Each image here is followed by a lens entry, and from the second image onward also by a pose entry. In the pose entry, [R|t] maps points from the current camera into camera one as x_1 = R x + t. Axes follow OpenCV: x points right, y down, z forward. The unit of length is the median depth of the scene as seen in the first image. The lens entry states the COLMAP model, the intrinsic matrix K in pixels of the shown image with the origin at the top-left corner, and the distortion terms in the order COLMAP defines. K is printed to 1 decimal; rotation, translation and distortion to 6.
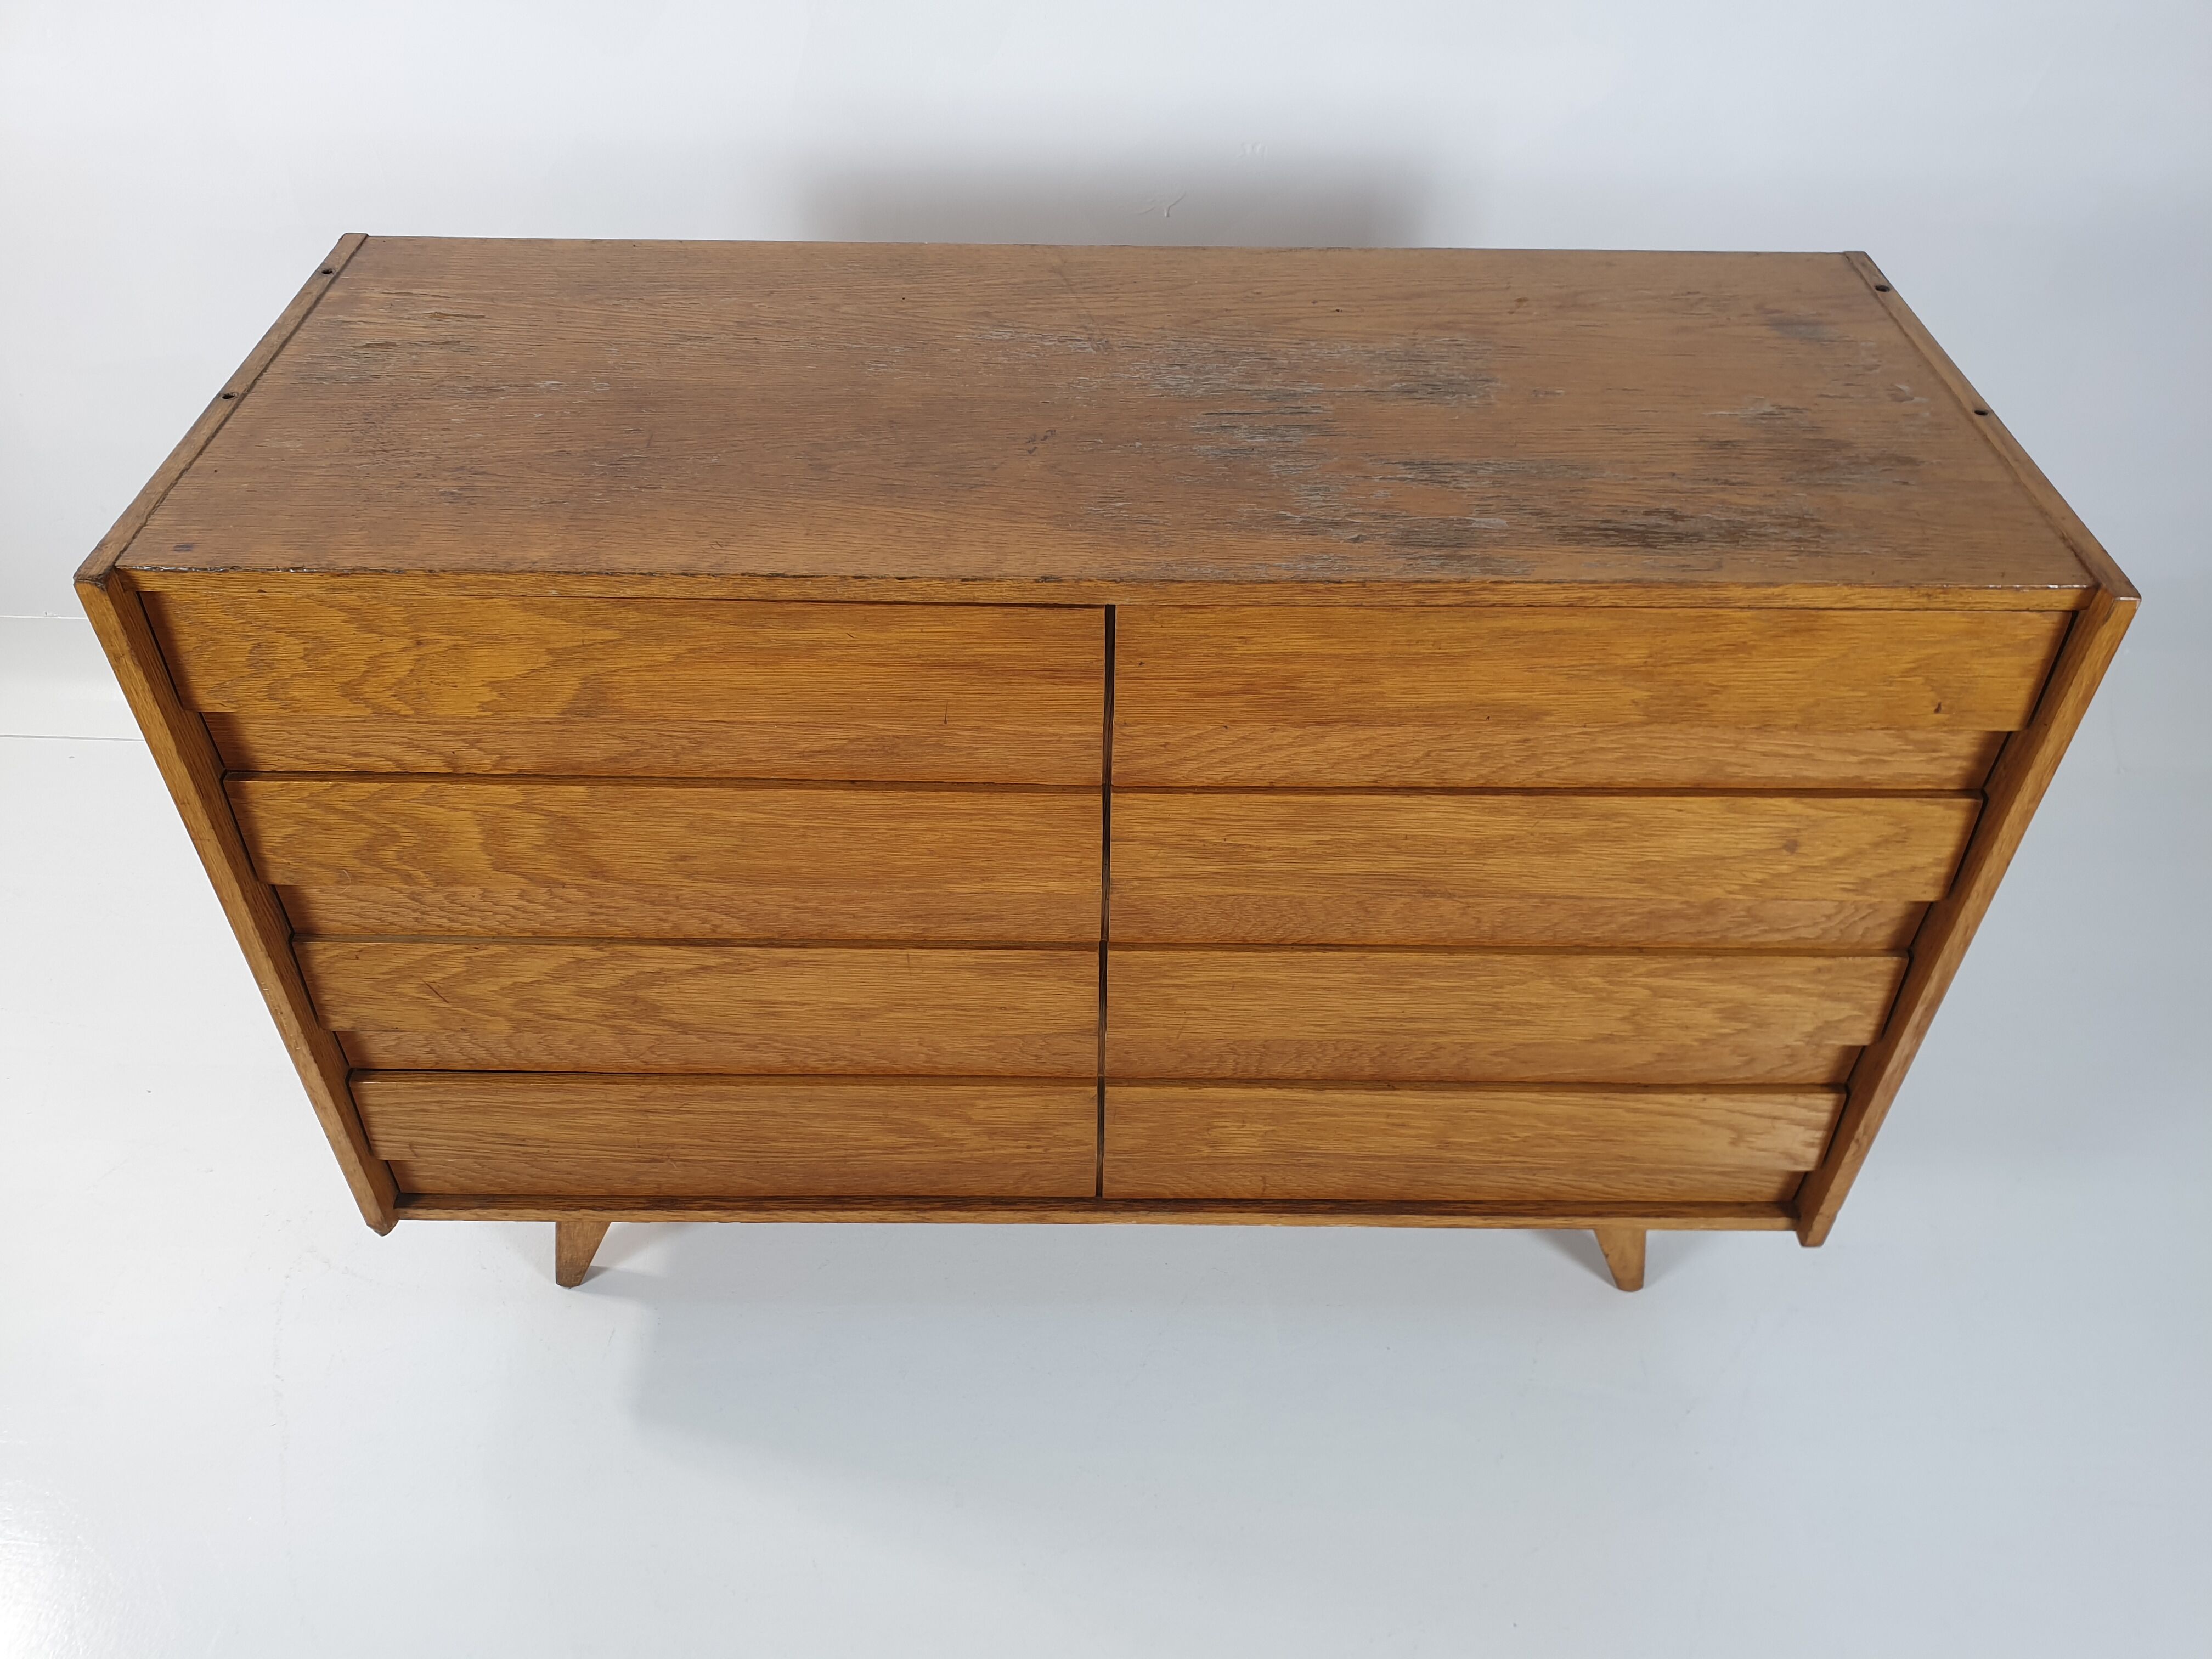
lens RADIAL K [[1731.0, 0, 1110.0], [0, 1731.0, 830.0], [0, 0, 1]] dist [0.061389, -0.084579]
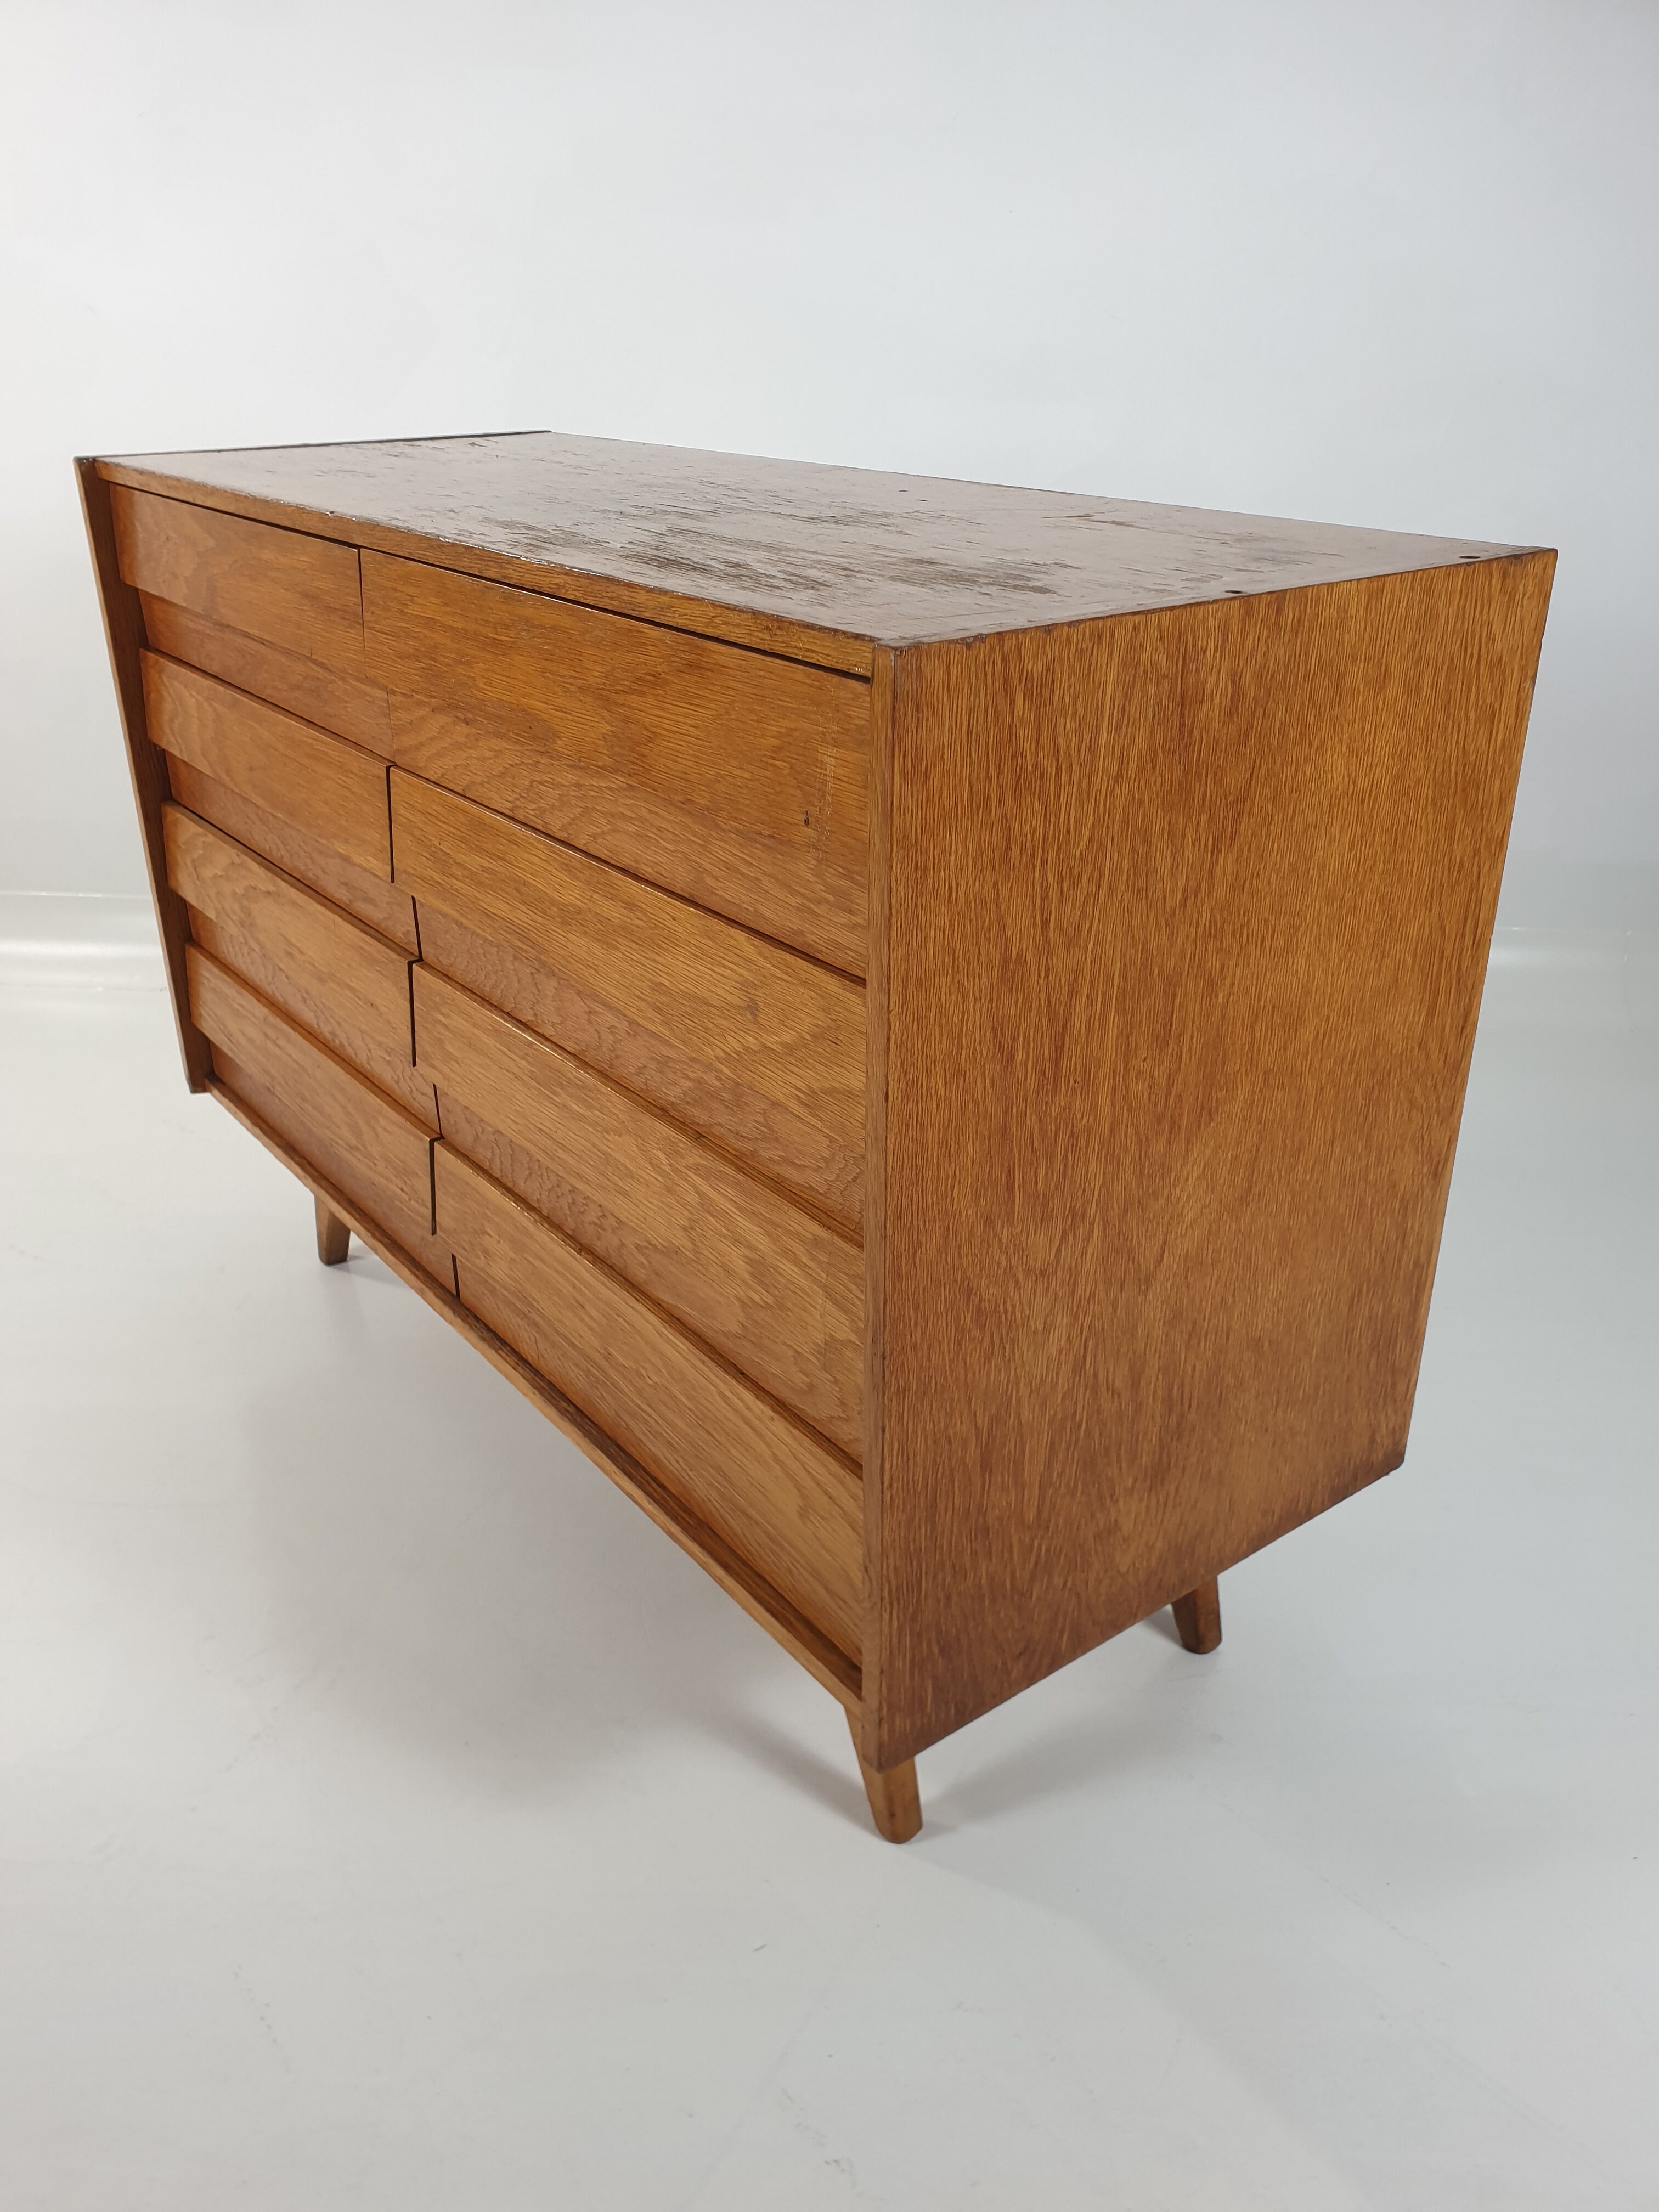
lens RADIAL K [[1731.0, 0, 844.7], [0, 1731.0, 1120.8], [0, 0, 1]] dist [0.061389, -0.084579]
pose [[0.602248, 0.327807, -0.727901, 1.003616], [-0.519167, 0.853478, -0.045186, 0.066523], [0.606435, 0.405115, 0.684192, 0.491665]]
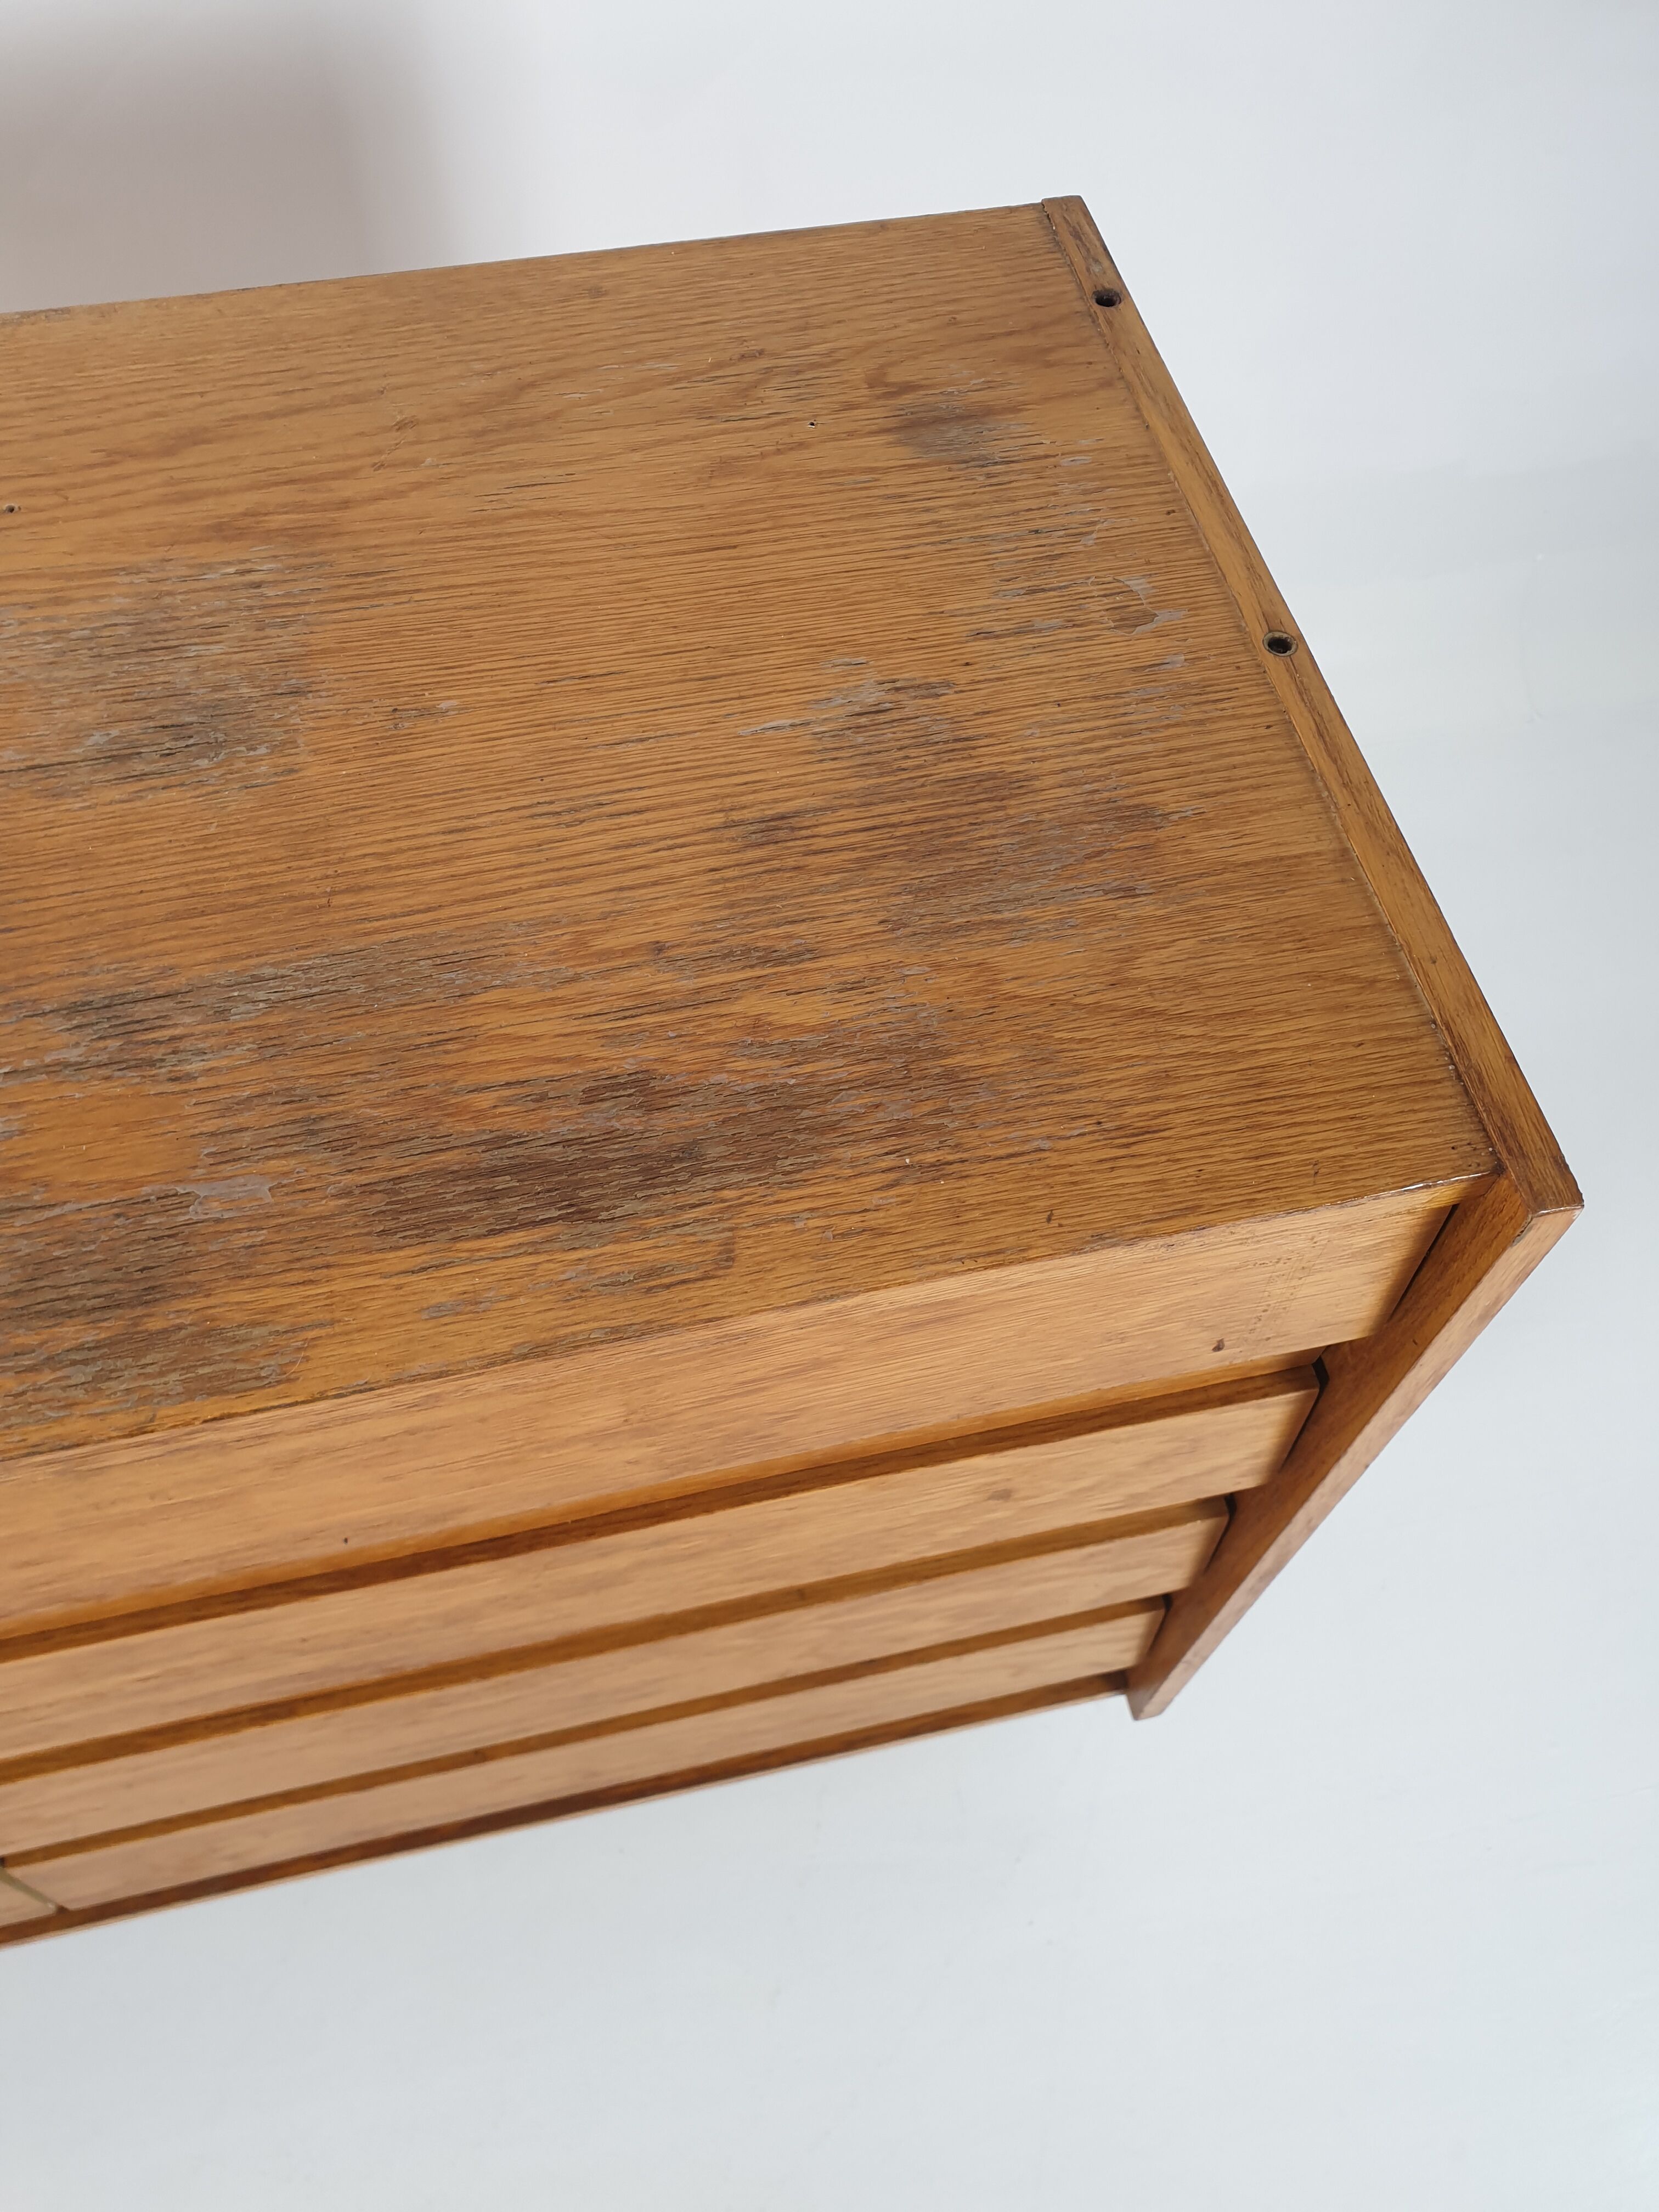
lens RADIAL K [[1731.0, 0, 823.5], [0, 1731.0, 1105.7], [0, 0, 1]] dist [0.061389, -0.084579]
pose [[0.978278, -0.176637, 0.108495, 0.291094], [0.136130, 0.942126, 0.306378, -0.284317], [-0.156334, -0.284954, 0.945707, 0.507998]]
